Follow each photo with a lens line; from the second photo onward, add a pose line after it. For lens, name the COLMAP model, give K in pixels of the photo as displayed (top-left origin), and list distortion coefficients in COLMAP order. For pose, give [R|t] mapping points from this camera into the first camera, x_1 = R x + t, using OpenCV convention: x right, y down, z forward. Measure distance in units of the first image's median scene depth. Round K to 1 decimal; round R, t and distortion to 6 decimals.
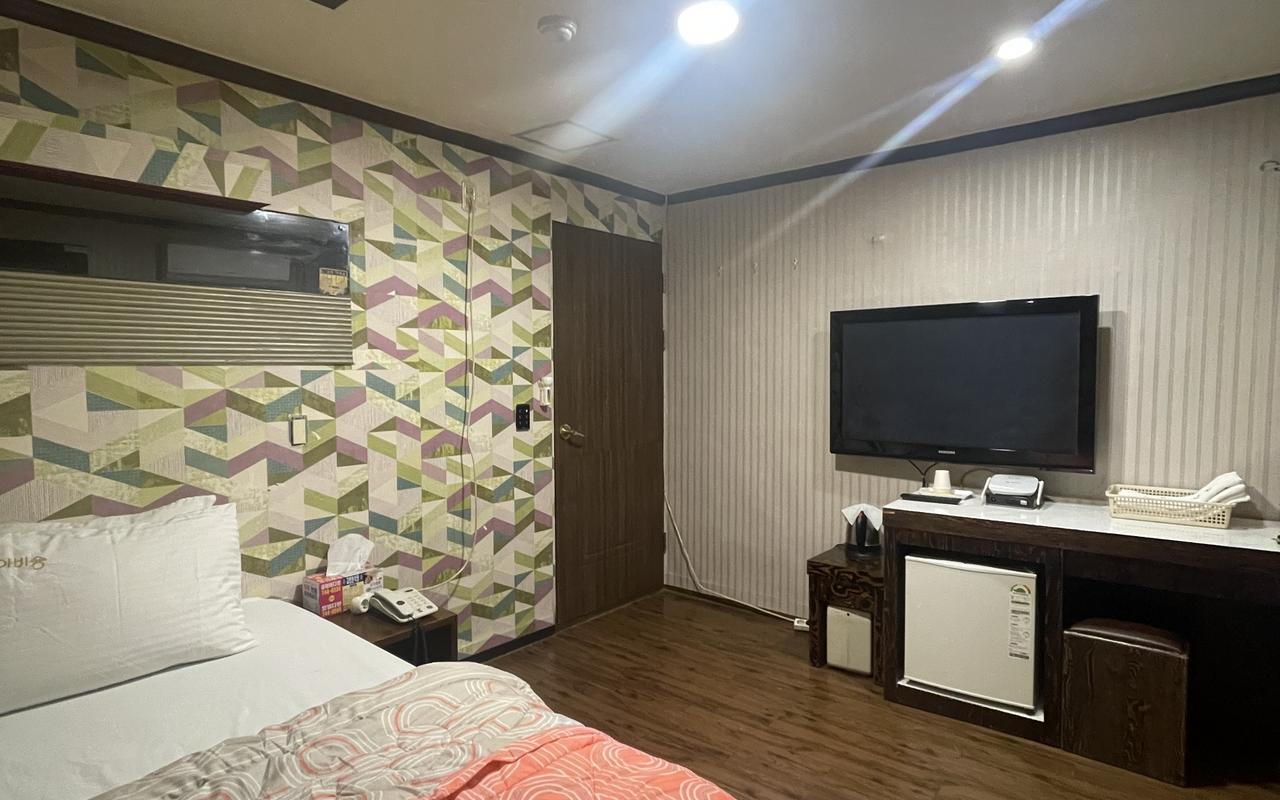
lens RADIAL K [[690.5, 0, 653.8], [0, 690.5, 399.6], [0, 0, 1]] dist [-0.000049, -0.005046]
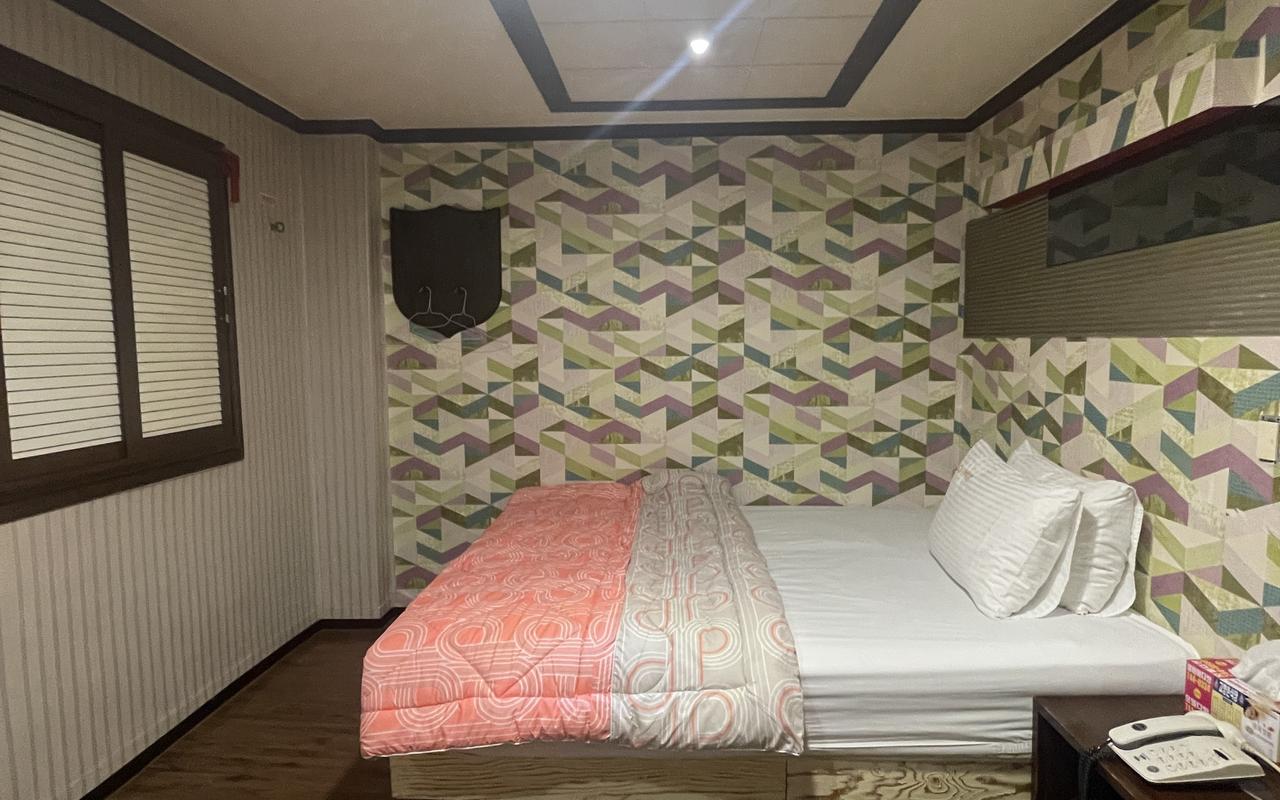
lens RADIAL K [[690.5, 0, 647.0], [0, 690.5, 405.7], [0, 0, 1]] dist [-0.000049, -0.005046]
pose [[-0.810451, 0.061948, -0.582522, 0.274772], [-0.019090, 0.991072, 0.131954, -0.050495], [0.585495, 0.118062, -0.802033, 1.017520]]
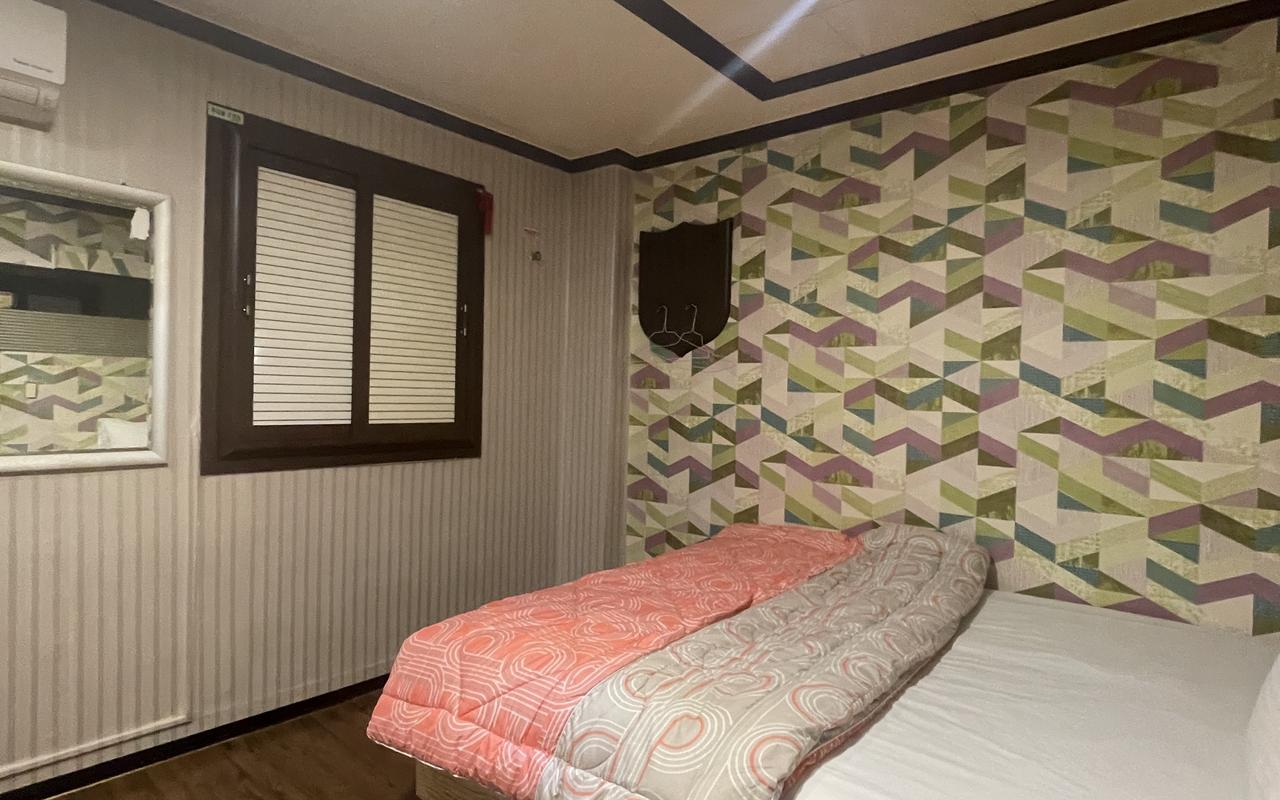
lens RADIAL K [[690.5, 0, 646.5], [0, 690.5, 404.8], [0, 0, 1]] dist [-0.000049, -0.005046]
pose [[-0.999628, -0.021164, 0.017186, -0.104222], [-0.020029, 0.997767, 0.063715, 0.003514], [-0.018497, 0.063347, -0.997820, 1.006841]]
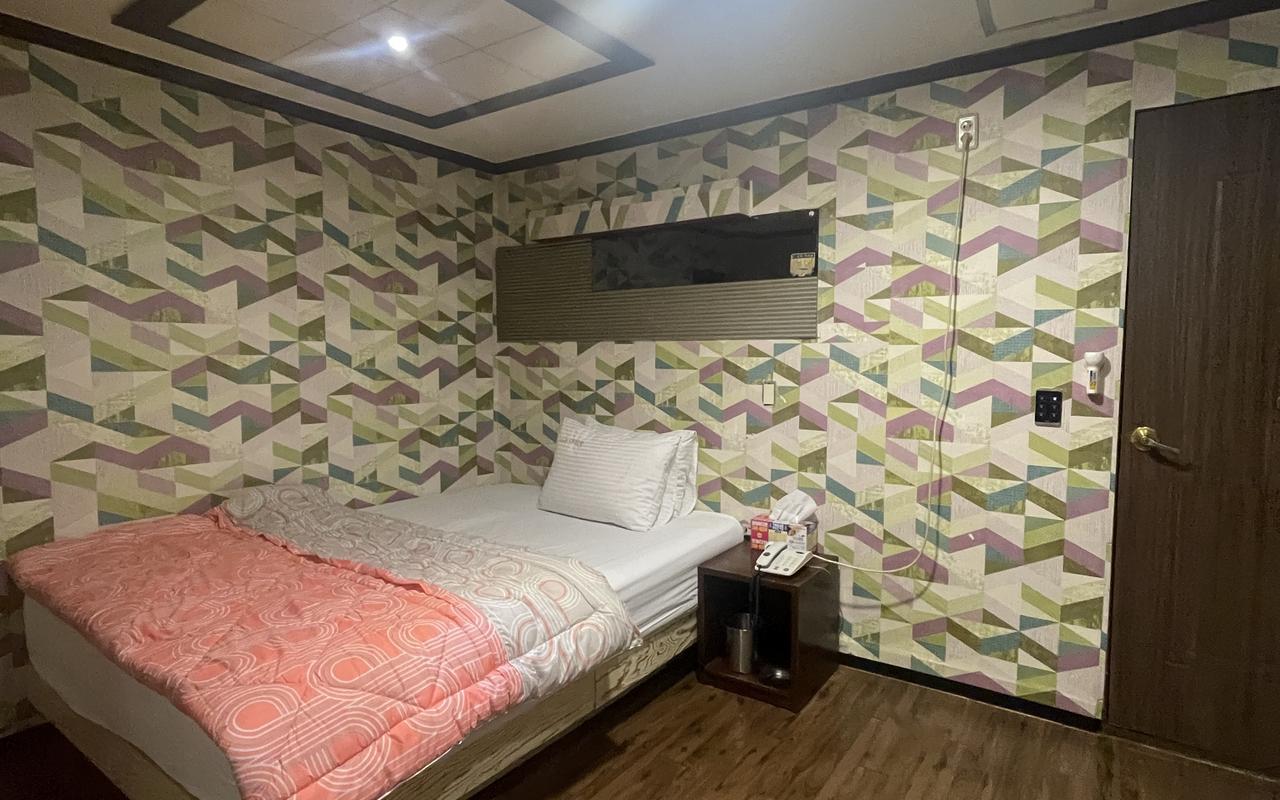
lens RADIAL K [[690.5, 0, 651.3], [0, 690.5, 405.2], [0, 0, 1]] dist [-0.000049, -0.005046]
pose [[0.063220, 0.072973, -0.995328, 0.589639], [-0.049860, 0.996309, 0.069878, -0.007466], [0.996753, 0.045209, 0.066626, 0.621898]]
